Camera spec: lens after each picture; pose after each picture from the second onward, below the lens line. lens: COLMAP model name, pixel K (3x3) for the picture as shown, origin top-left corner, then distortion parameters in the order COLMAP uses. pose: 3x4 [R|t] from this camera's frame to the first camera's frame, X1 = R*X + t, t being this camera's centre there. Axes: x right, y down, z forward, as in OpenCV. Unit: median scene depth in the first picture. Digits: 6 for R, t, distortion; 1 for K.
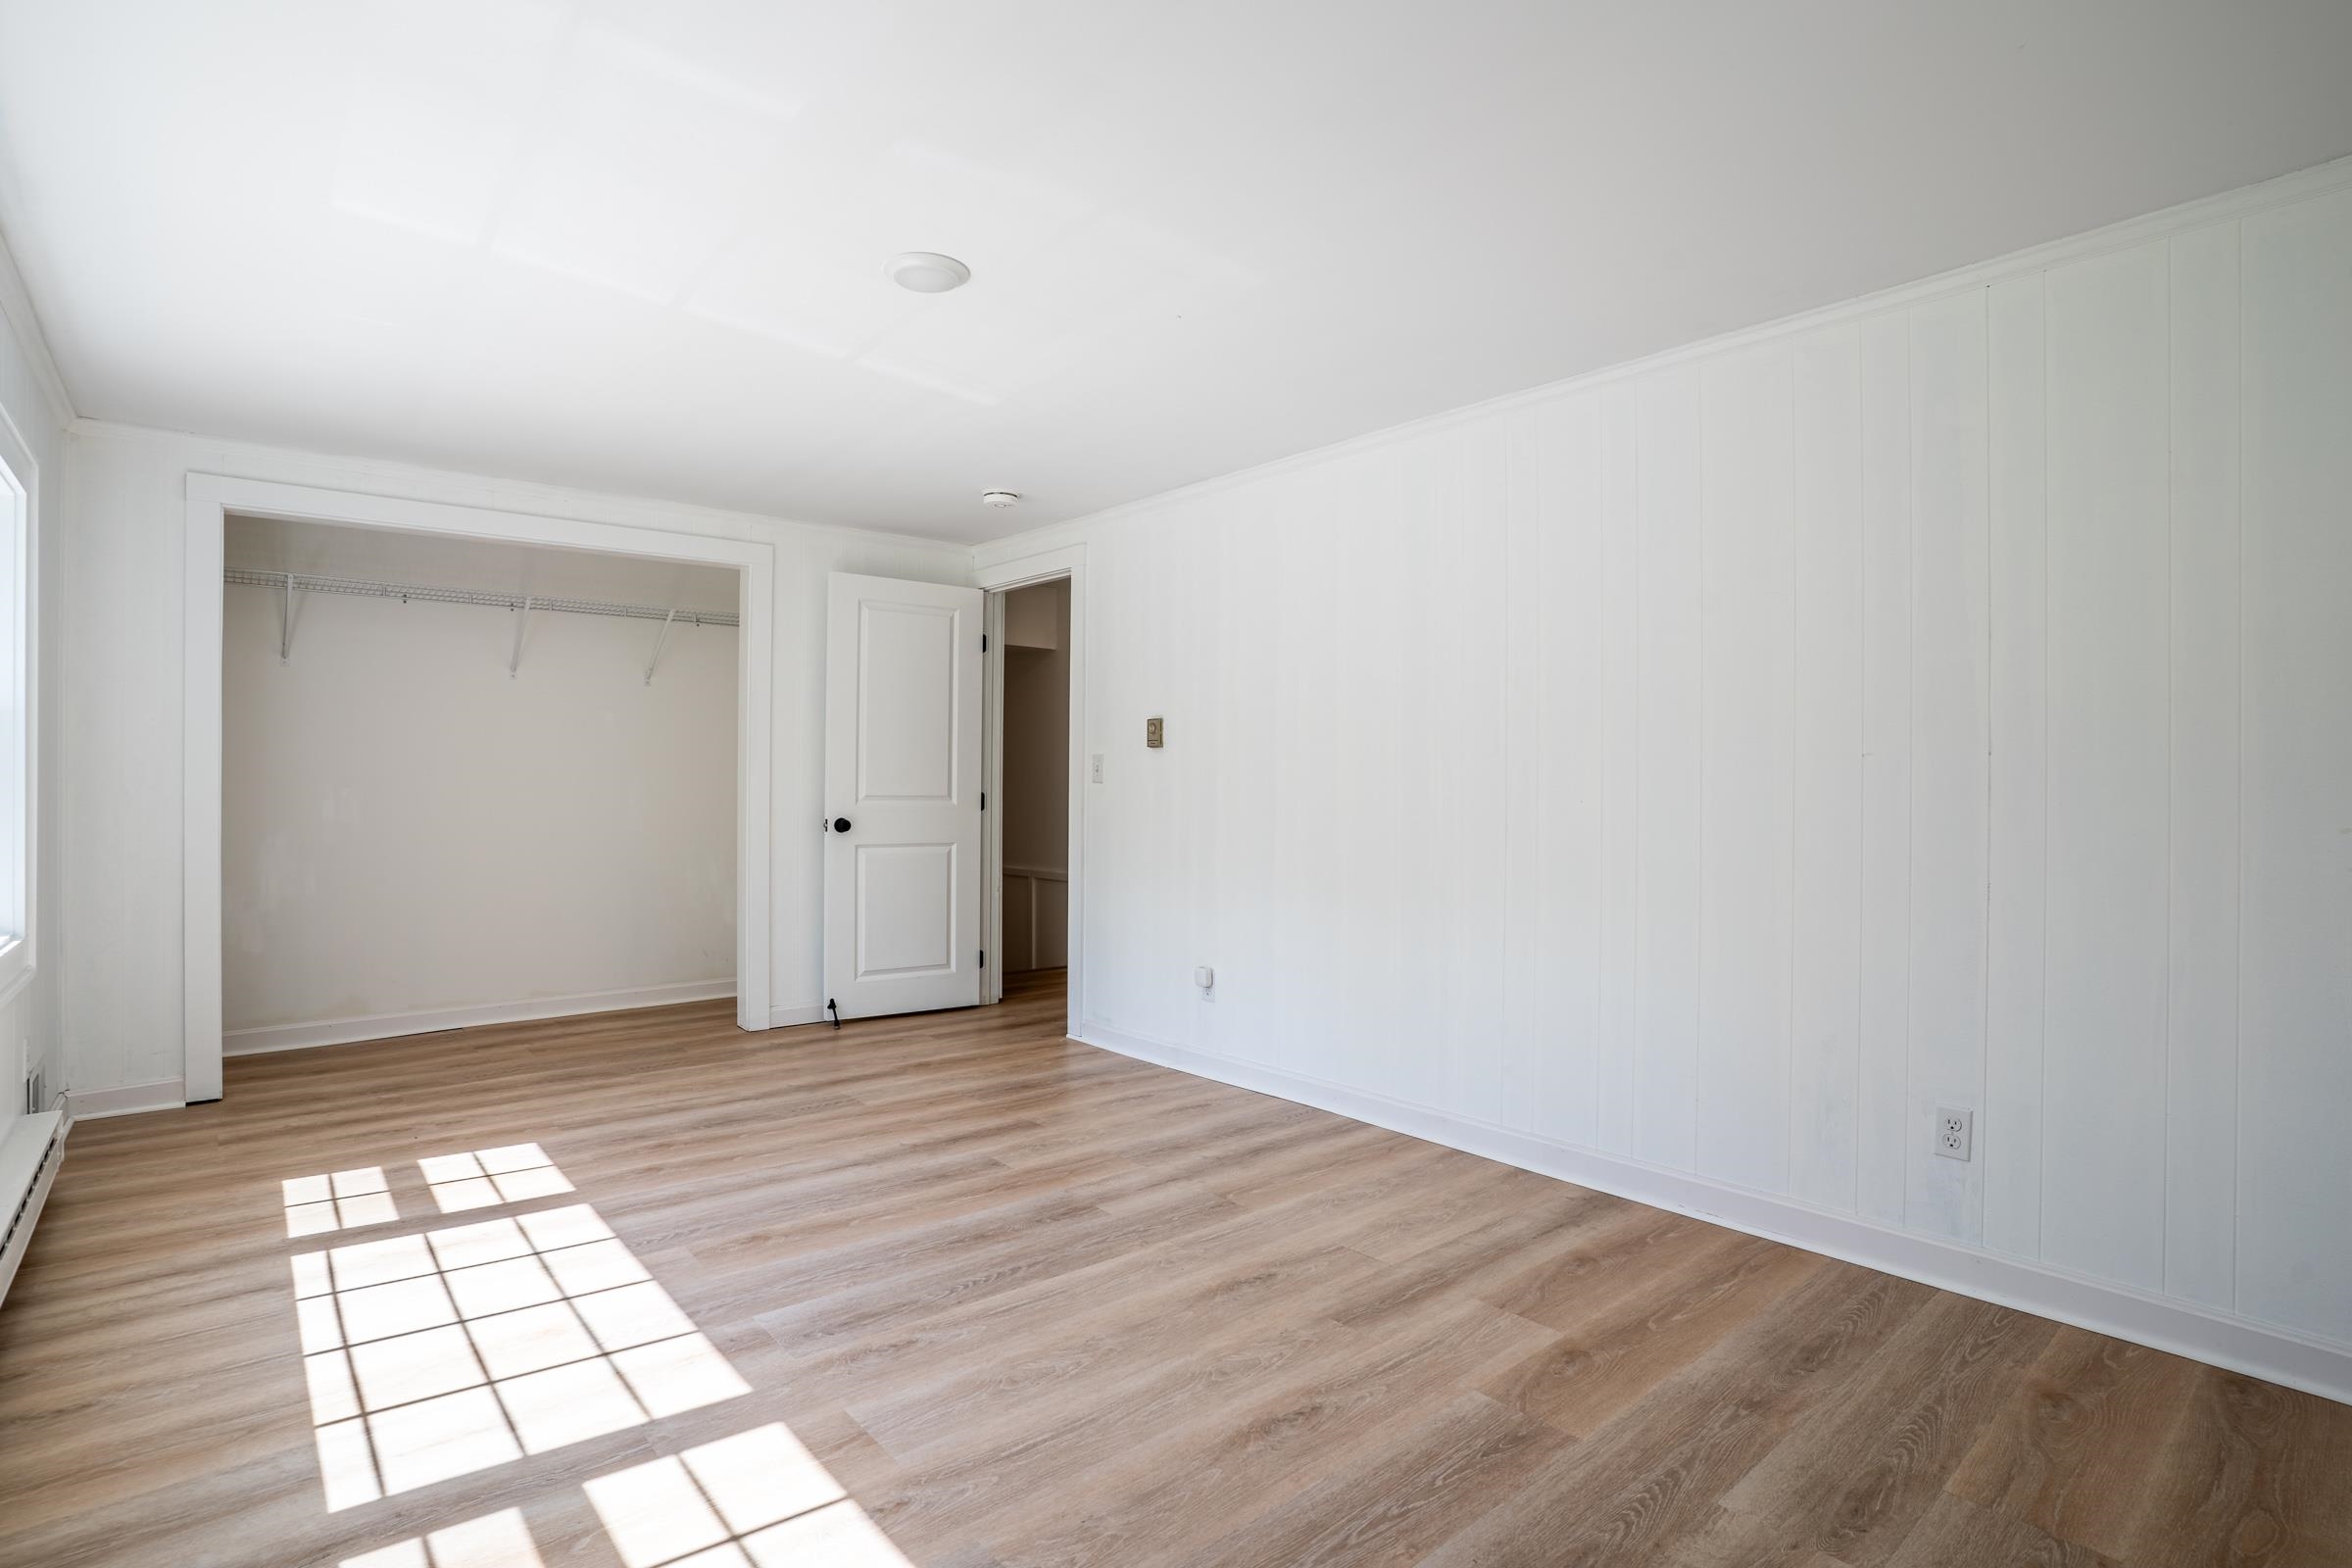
lens RADIAL K [[1155.6, 0, 1161.2], [0, 1155.6, 784.8], [0, 0, 1]] dist [-0.068336, 0.026634]
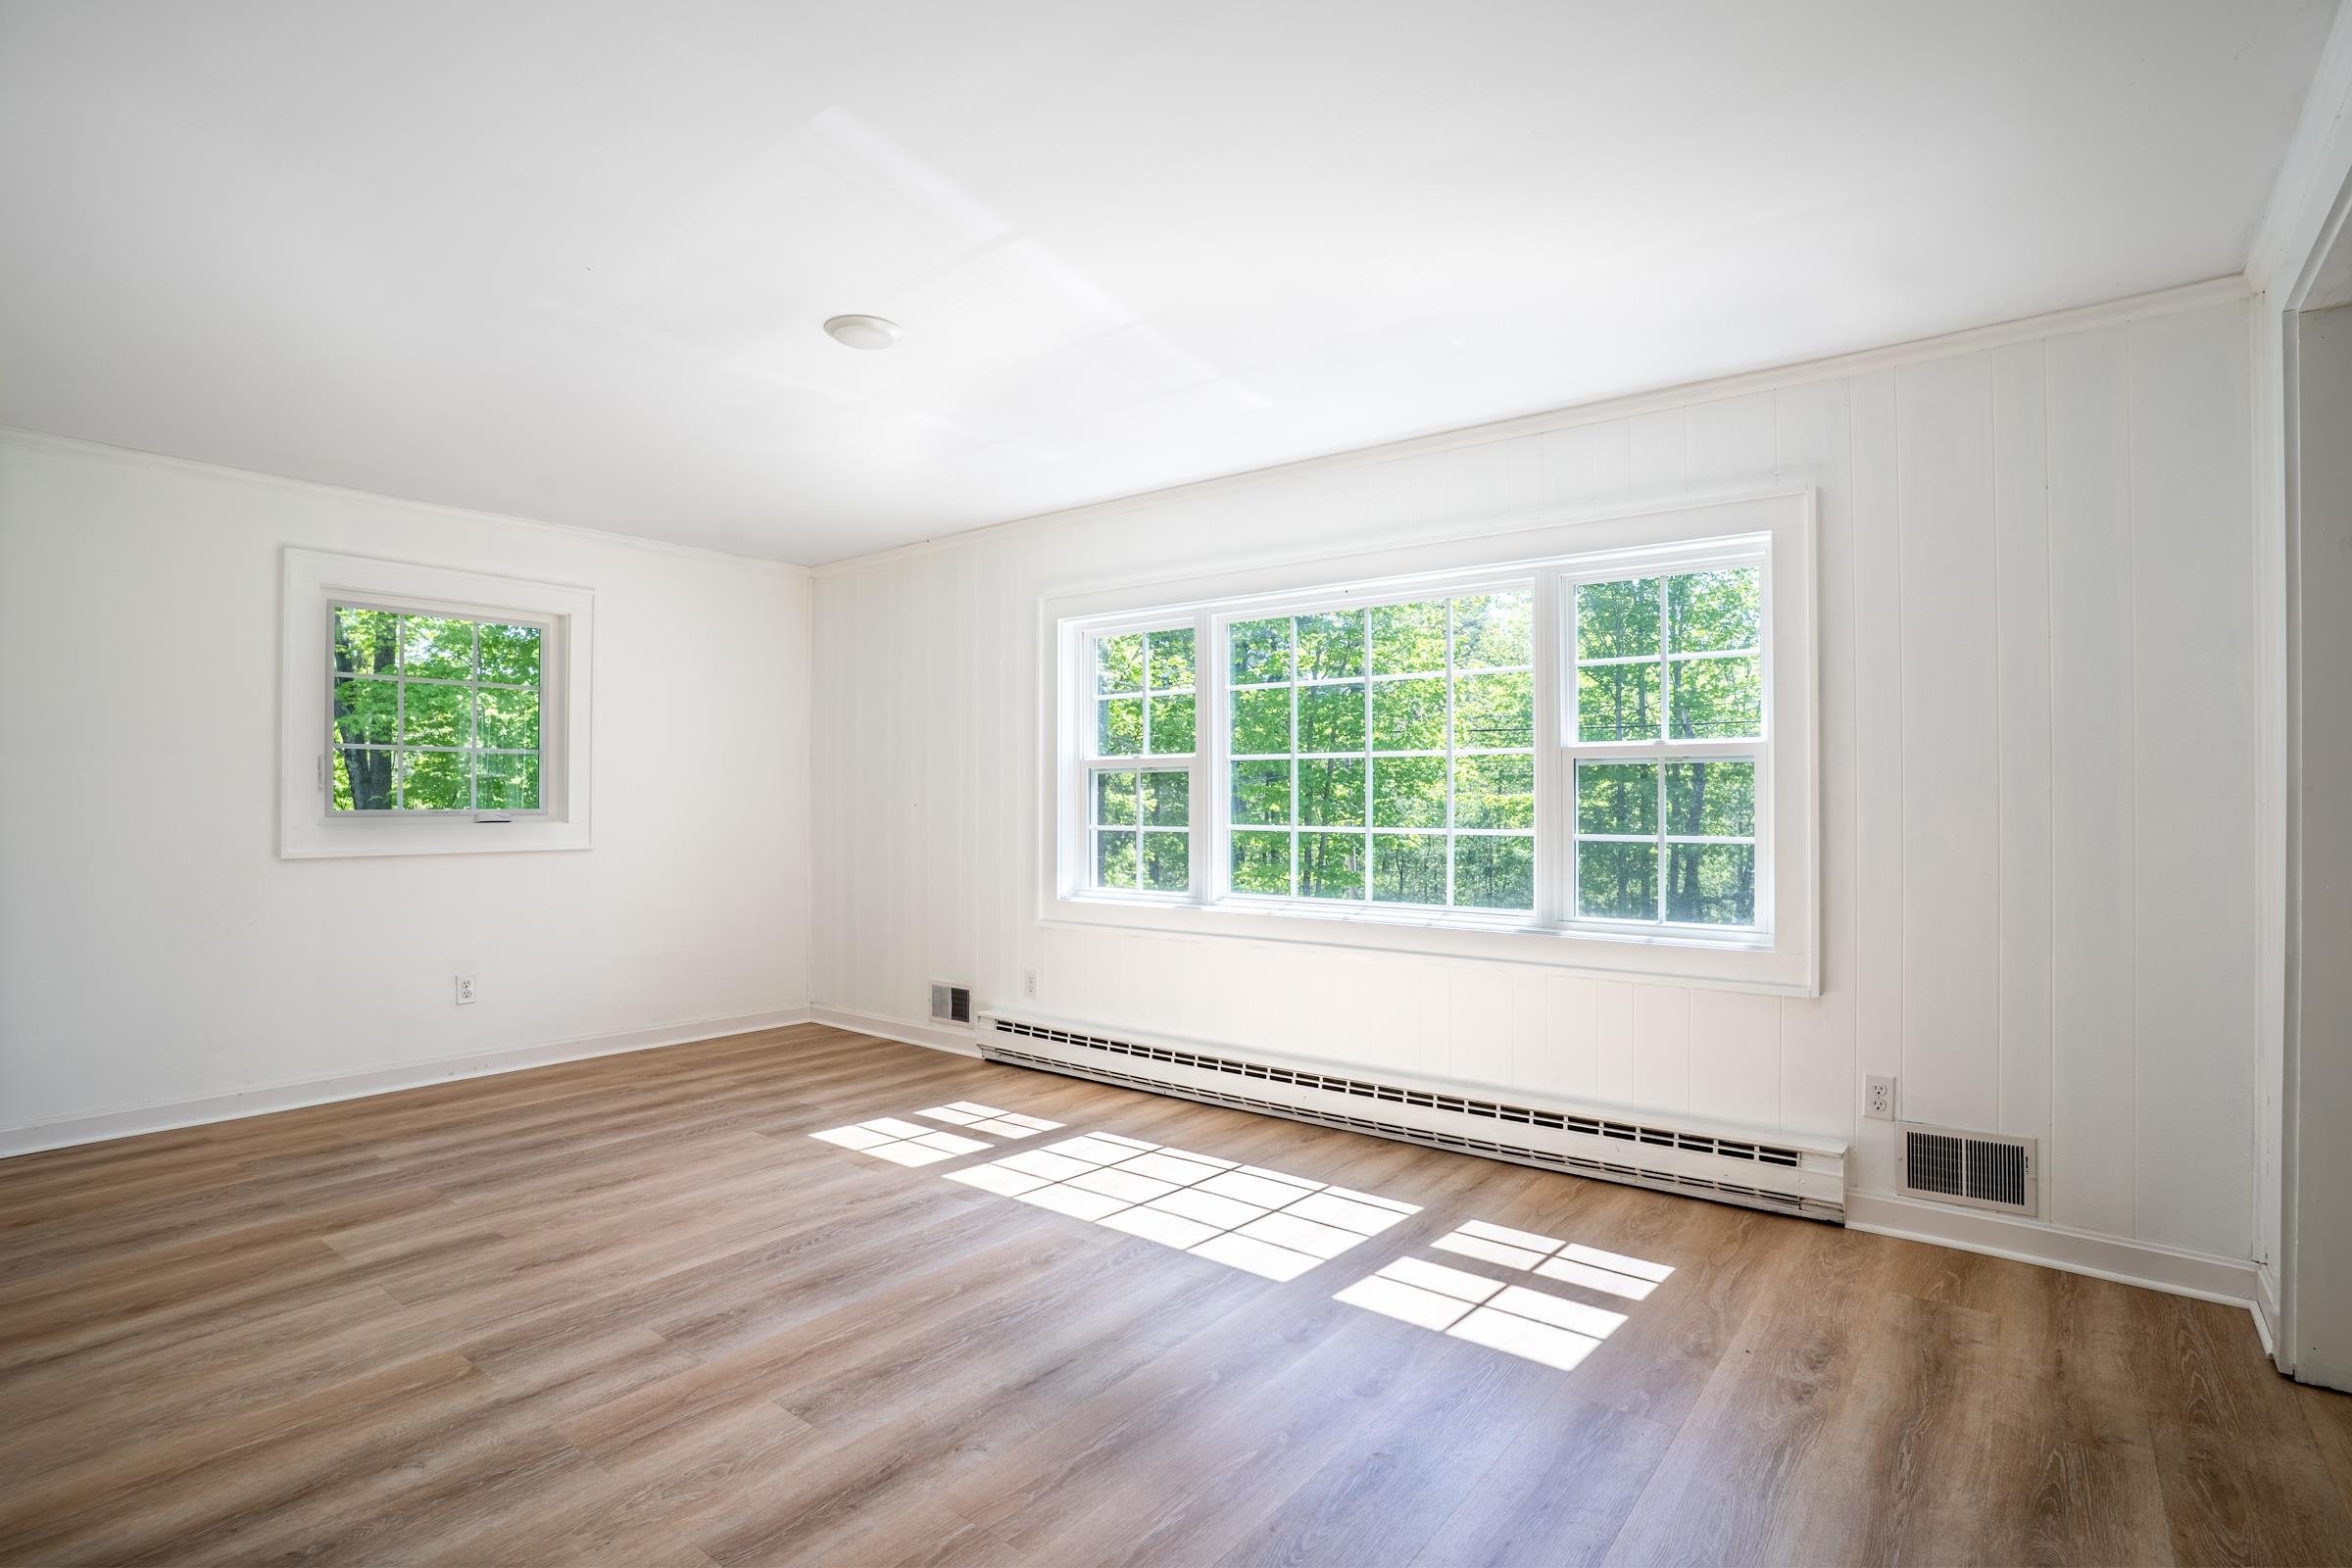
lens RADIAL K [[1155.6, 0, 1181.0], [0, 1155.6, 786.0], [0, 0, 1]] dist [-0.068336, 0.026634]
pose [[-0.977848, -0.007448, -0.209185, -0.277304], [-0.005741, 0.999945, -0.008763, -0.008361], [0.209239, -0.007368, -0.977837, 2.126718]]
